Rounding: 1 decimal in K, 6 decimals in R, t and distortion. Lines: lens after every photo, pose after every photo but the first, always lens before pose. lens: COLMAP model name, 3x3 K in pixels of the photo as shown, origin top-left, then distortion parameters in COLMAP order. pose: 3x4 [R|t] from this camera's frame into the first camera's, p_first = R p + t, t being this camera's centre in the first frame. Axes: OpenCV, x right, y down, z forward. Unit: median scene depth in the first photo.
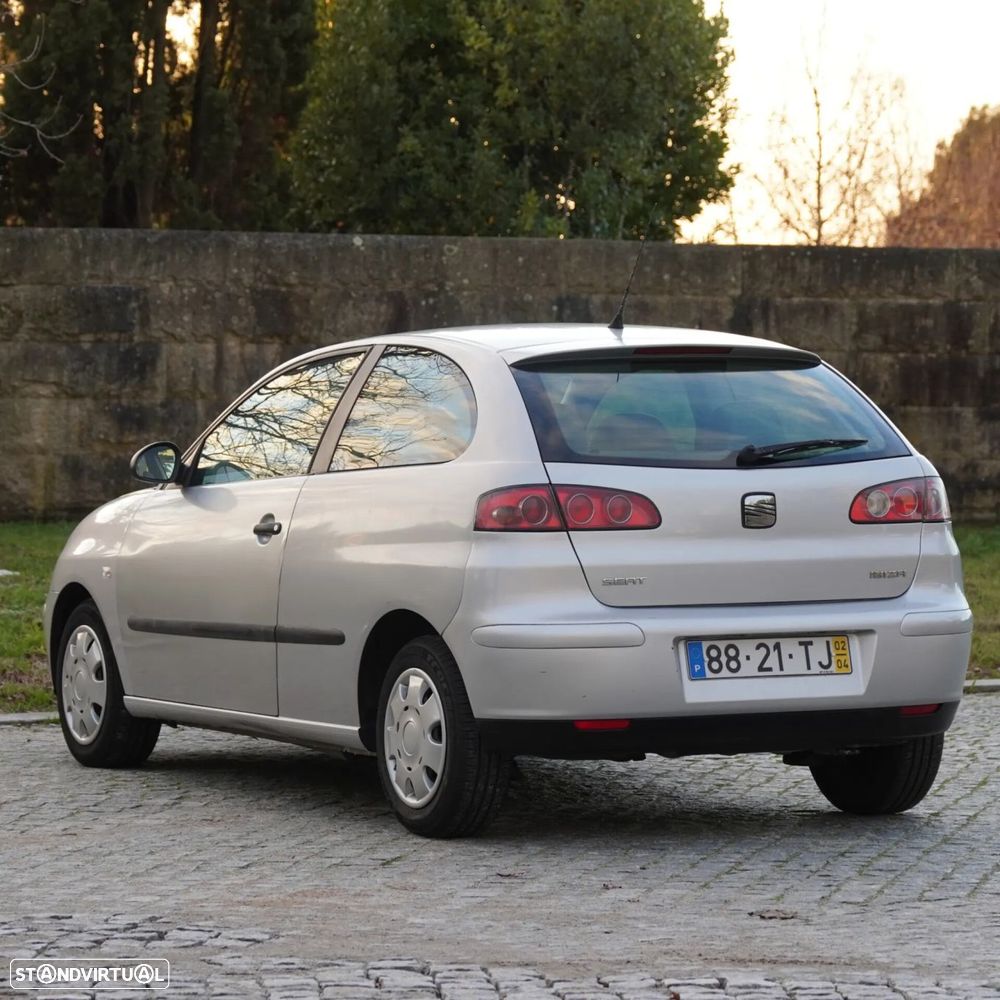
lens RADIAL K [[4514.9, 0, 500.0], [0, 4514.9, 500.0], [0, 0, 1]] dist [0.004049, 0.764172]
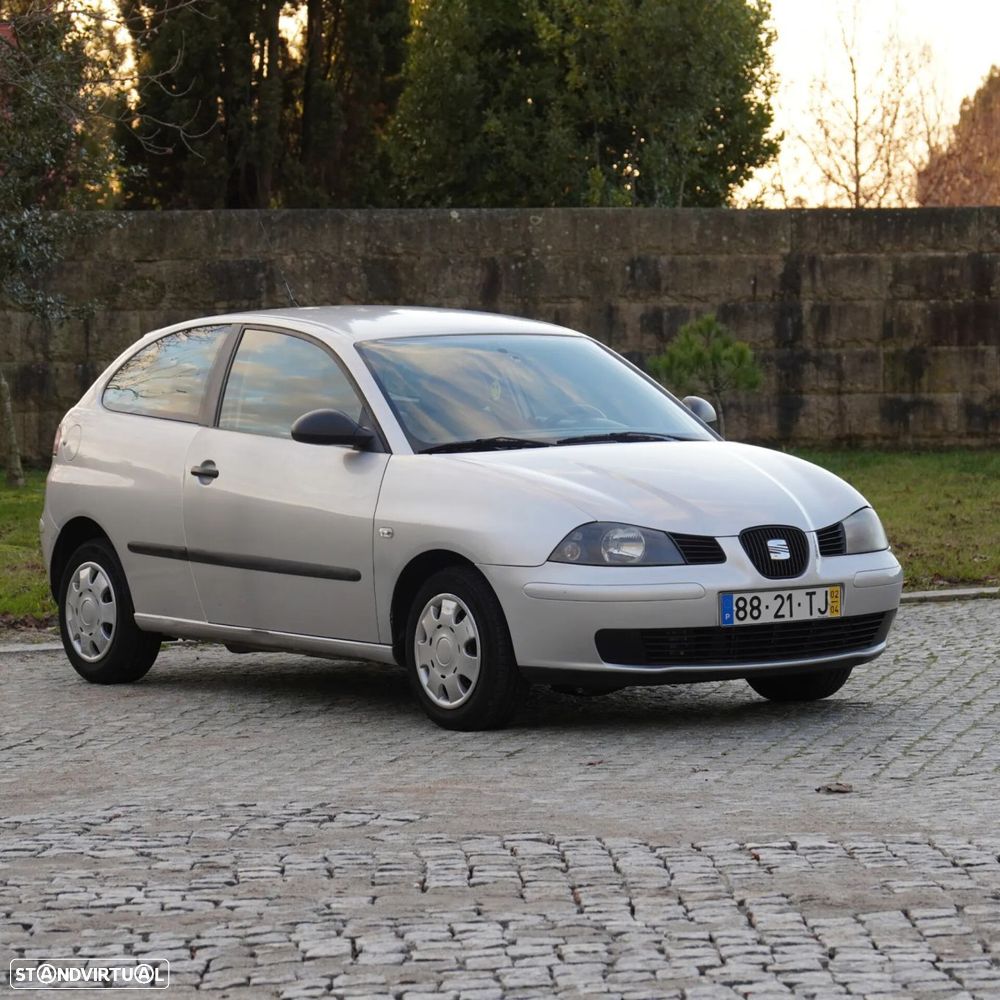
lens RADIAL K [[4185.3, 0, 500.0], [0, 4185.3, 500.0], [0, 0, 1]] dist [-0.047372, 4.943778]
pose [[0.999568, -0.024492, -0.016273, -0.007813], [0.024798, 0.999515, 0.018859, -0.008215], [0.015803, -0.019254, 0.999690, -0.109179]]
